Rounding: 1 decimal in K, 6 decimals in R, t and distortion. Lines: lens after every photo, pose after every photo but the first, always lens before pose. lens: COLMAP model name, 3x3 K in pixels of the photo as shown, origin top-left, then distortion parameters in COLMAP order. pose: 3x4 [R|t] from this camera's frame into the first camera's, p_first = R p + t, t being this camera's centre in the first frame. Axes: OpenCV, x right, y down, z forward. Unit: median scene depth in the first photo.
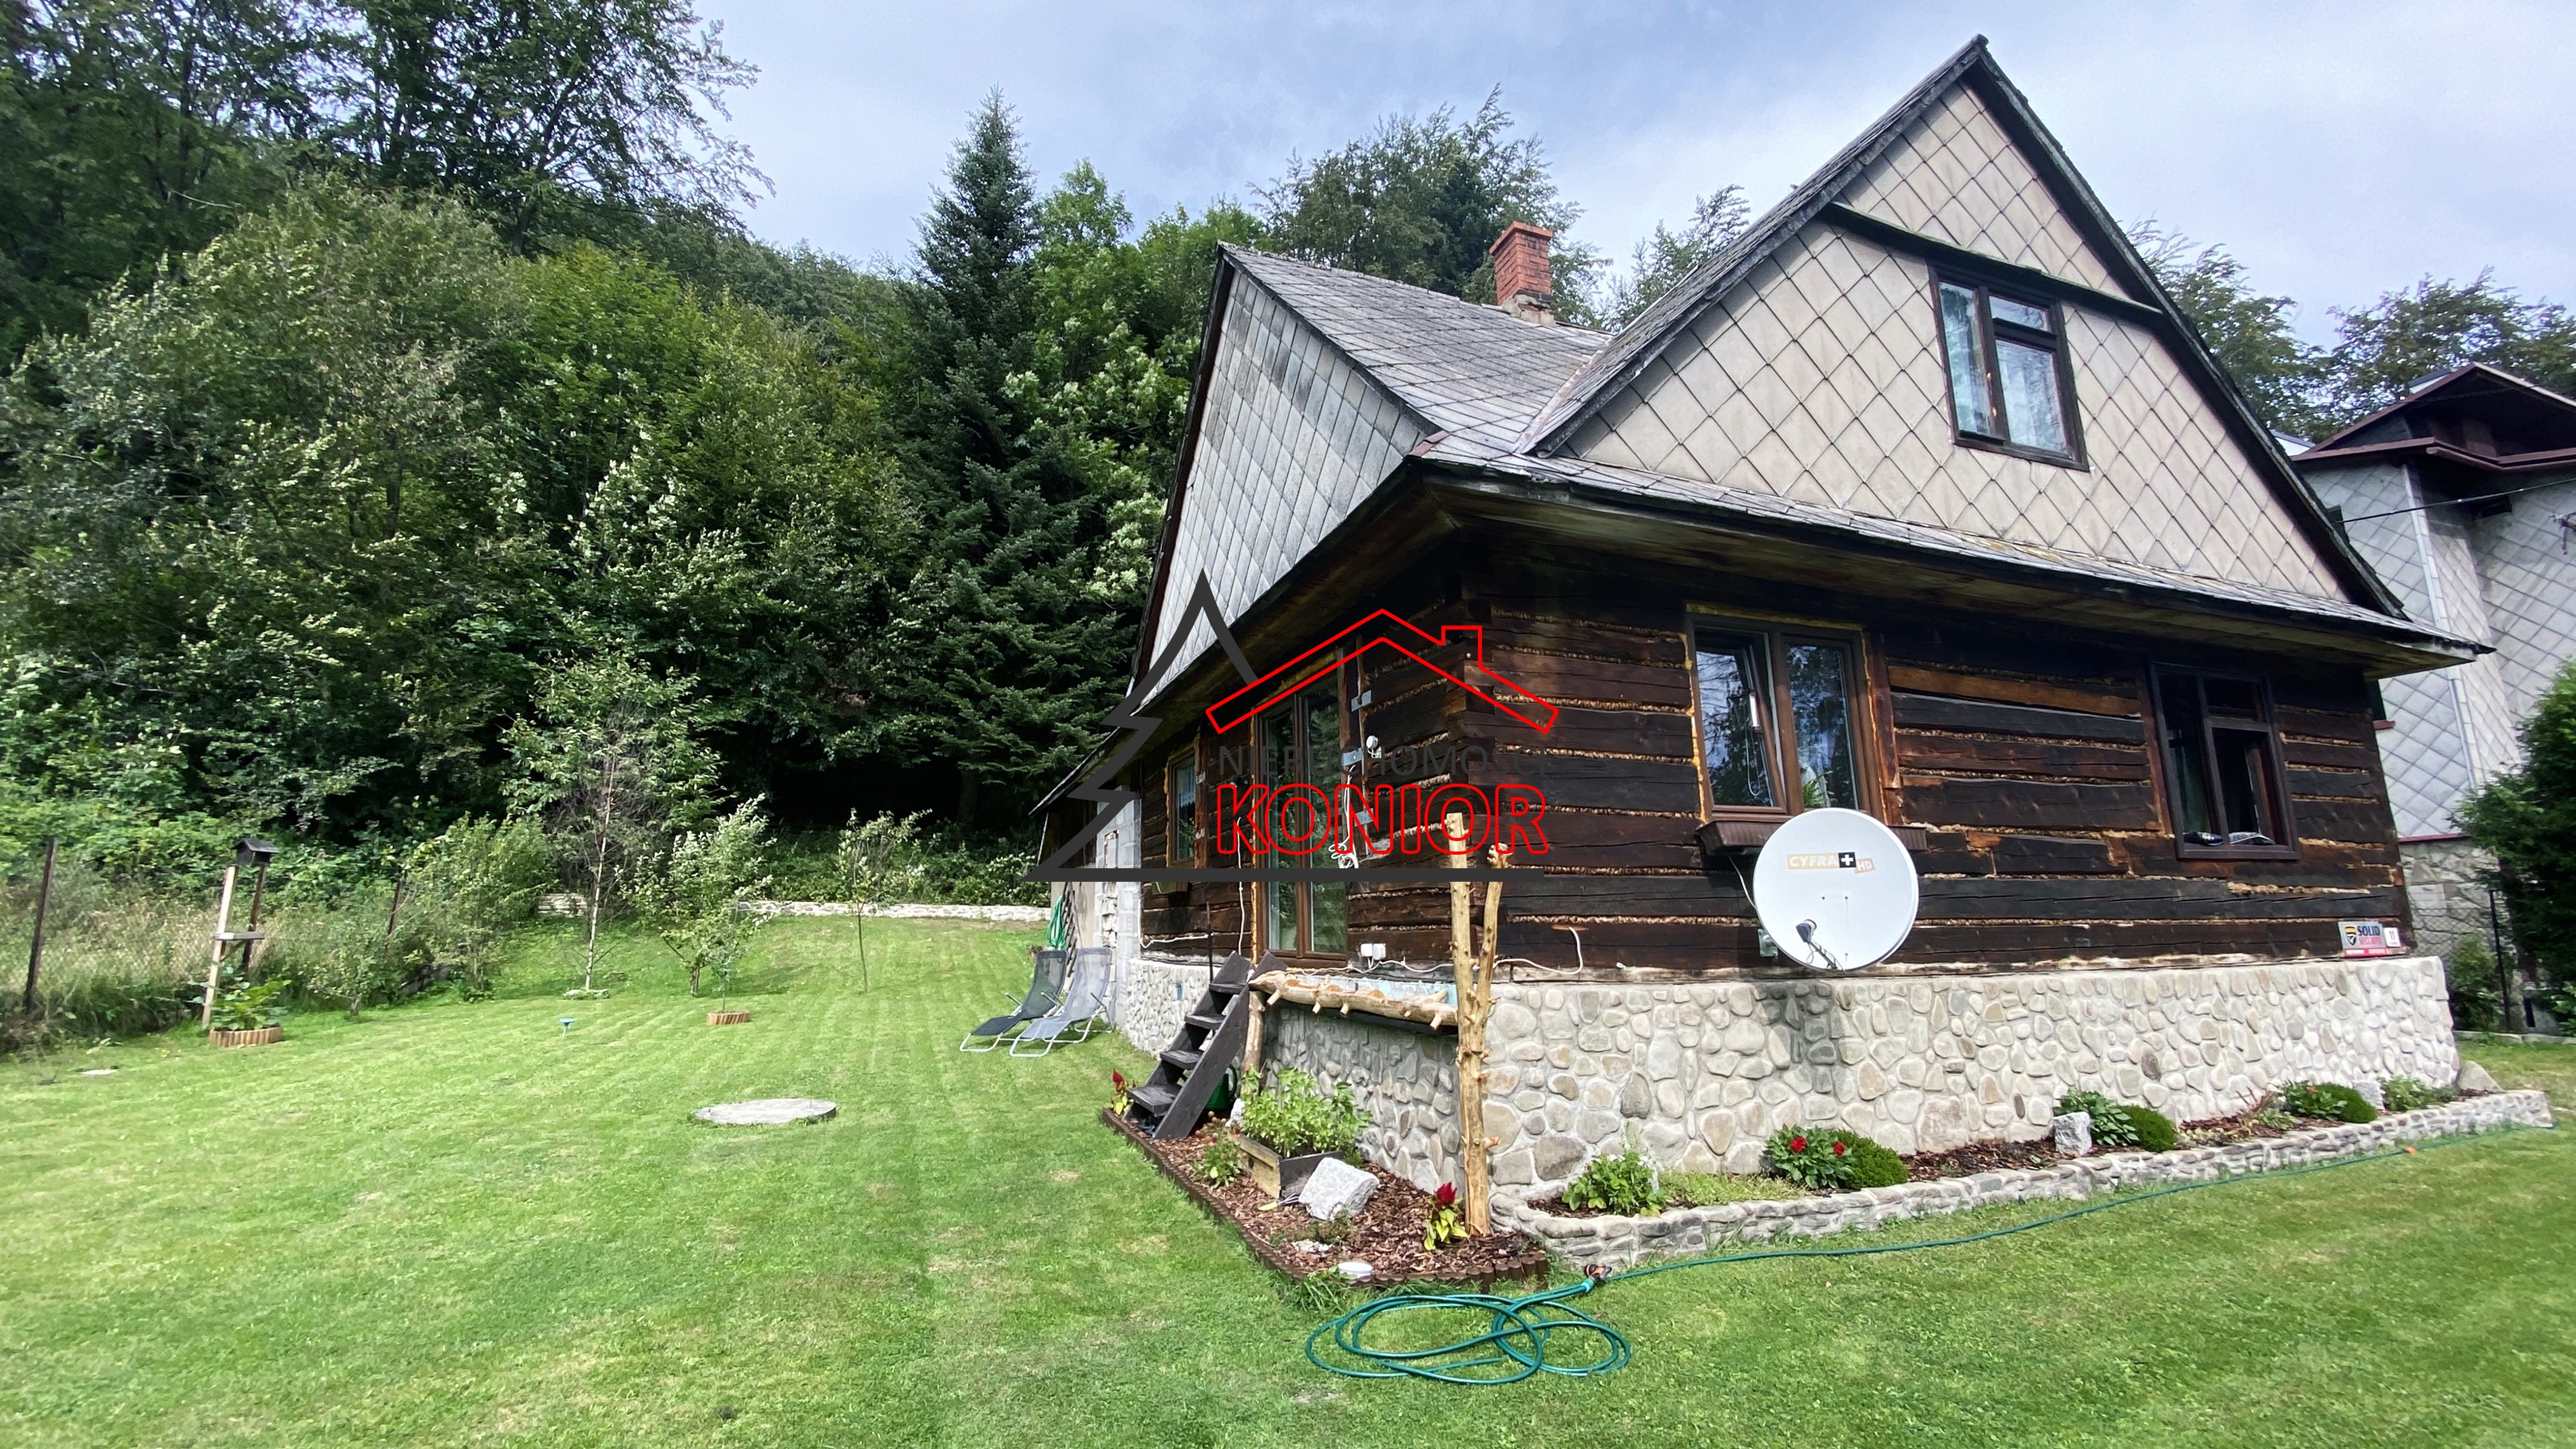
lens RADIAL K [[1011.0, 0, 1304.1], [0, 1011.0, 716.3], [0, 0, 1]] dist [0.028211, -0.023990]
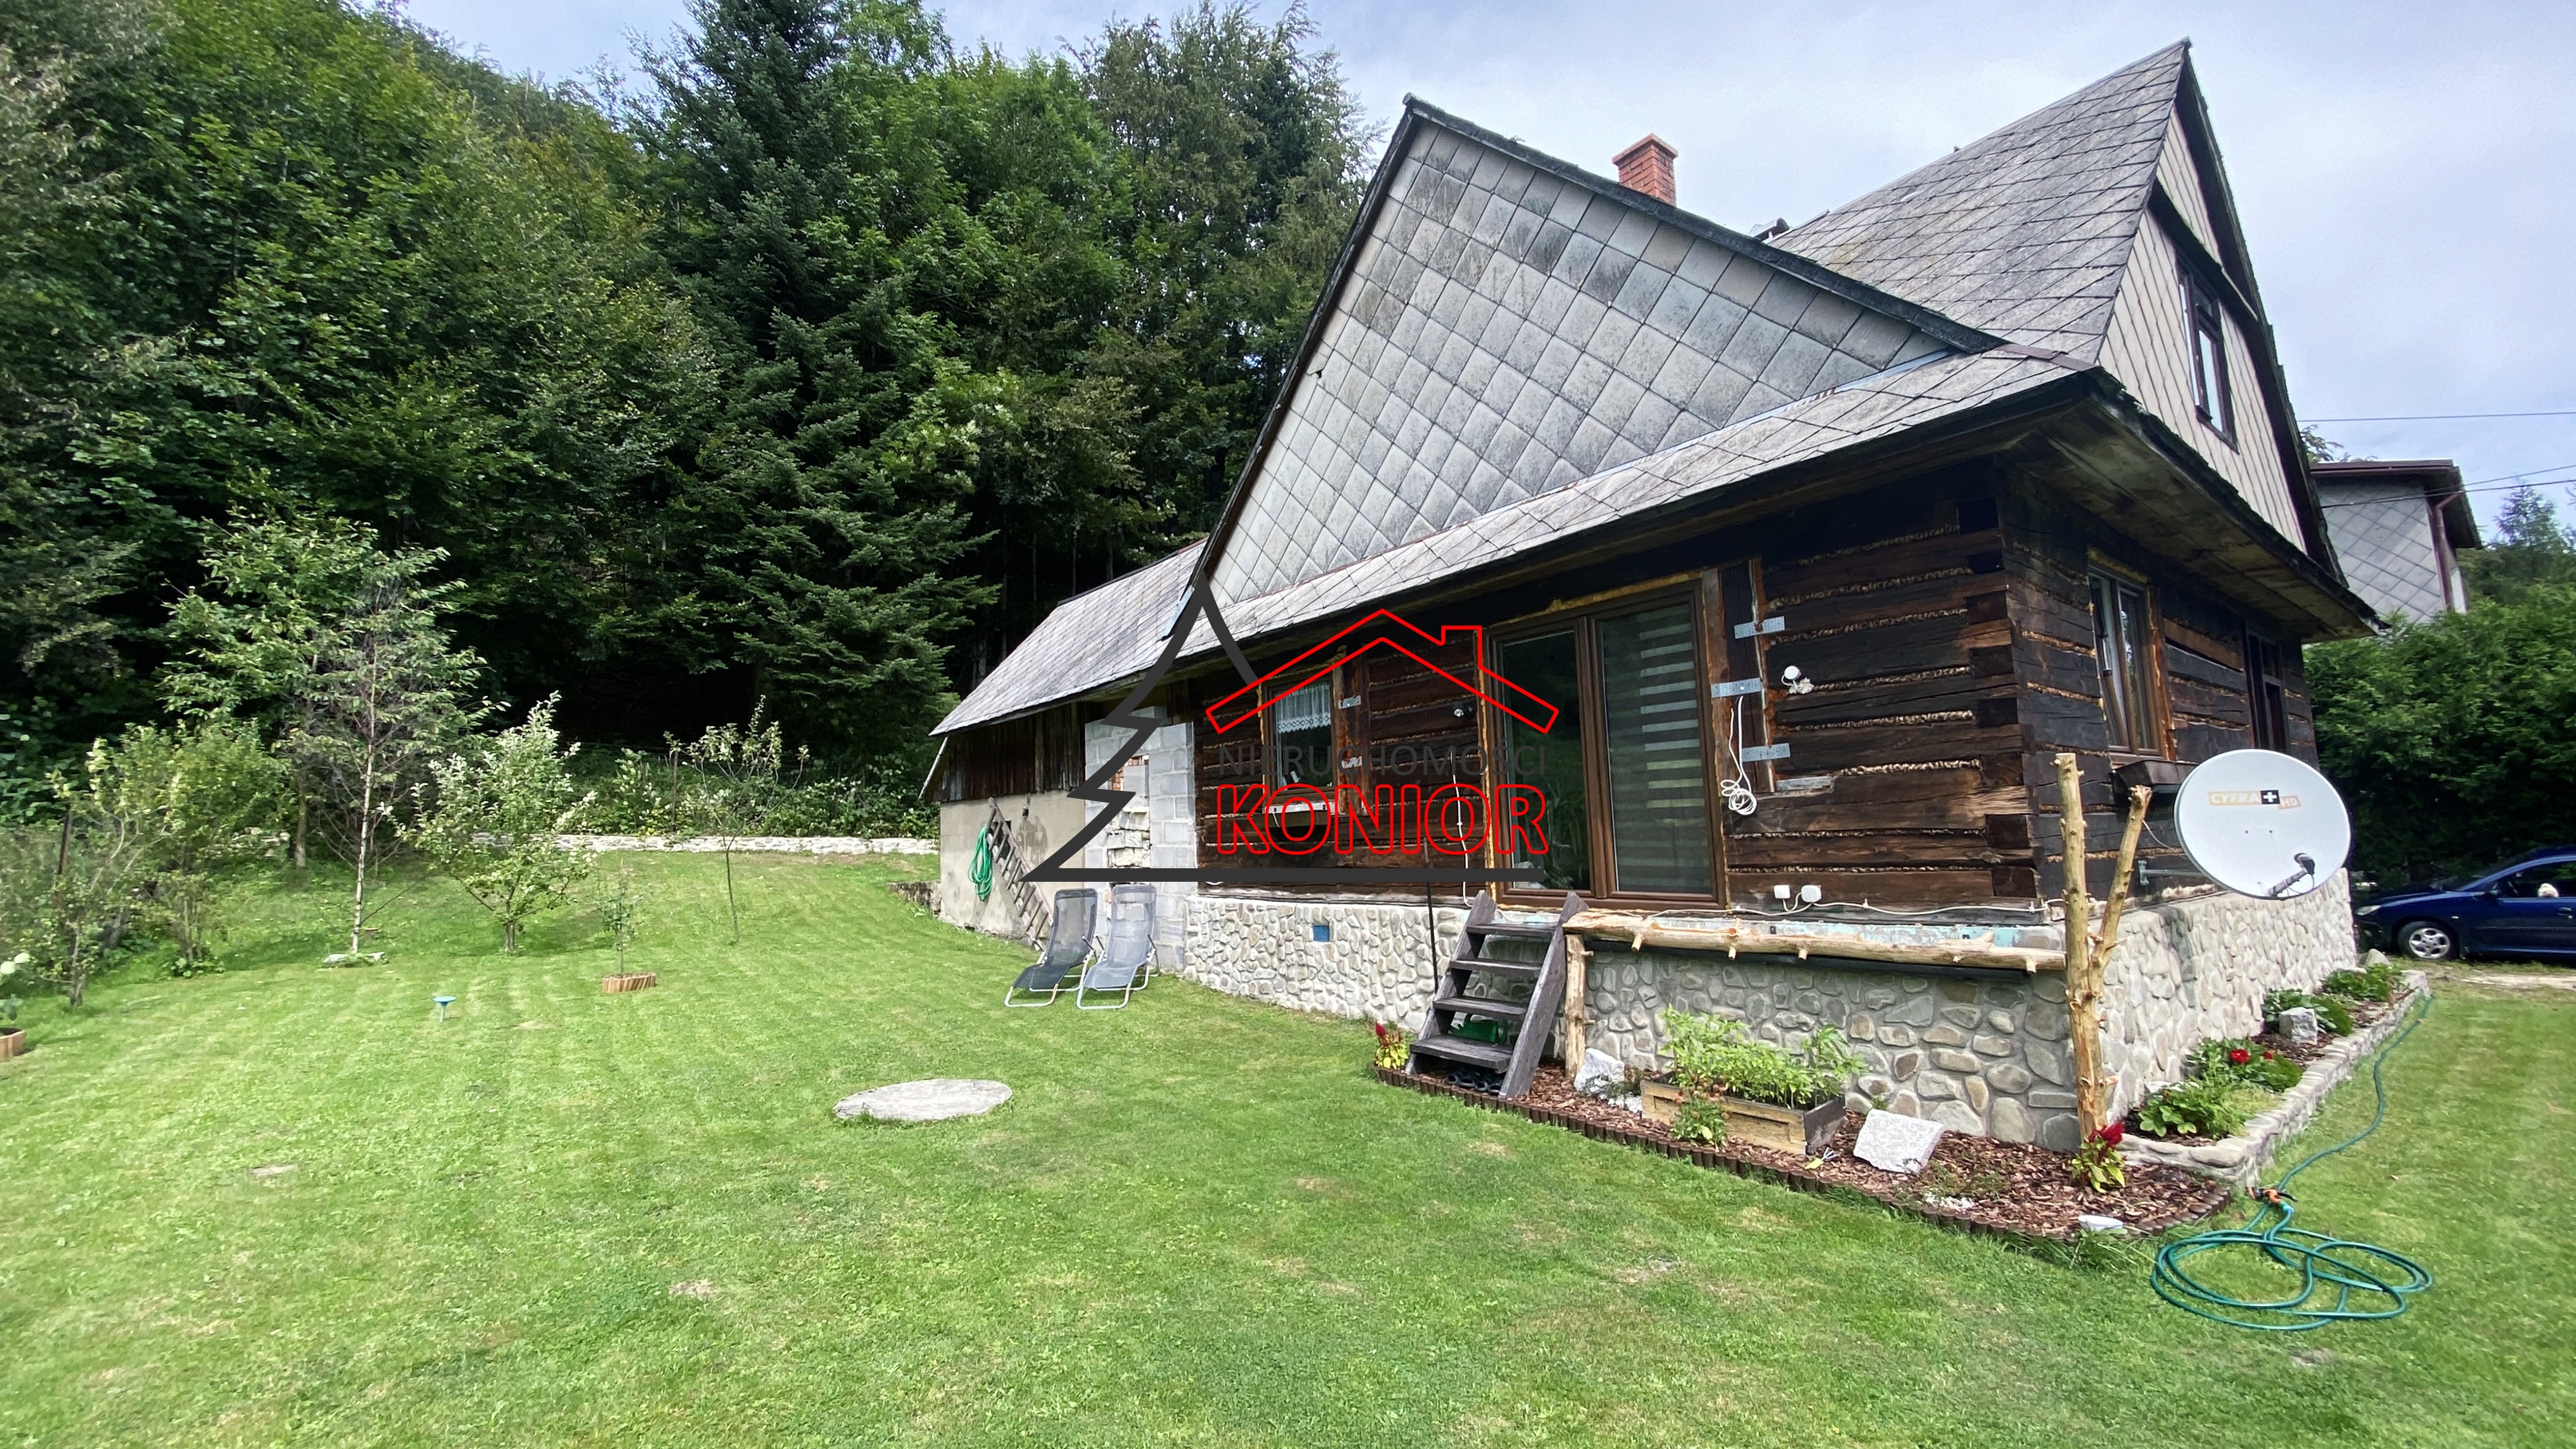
lens RADIAL K [[1016.3, 0, 1281.0], [0, 1016.3, 717.6], [0, 0, 1]] dist [-0.000814, -0.006785]
pose [[0.957946, 0.020461, 0.286218, -0.215282], [-0.042574, 0.996549, 0.071252, 0.006693], [-0.283773, -0.080441, 0.955511, 0.075381]]
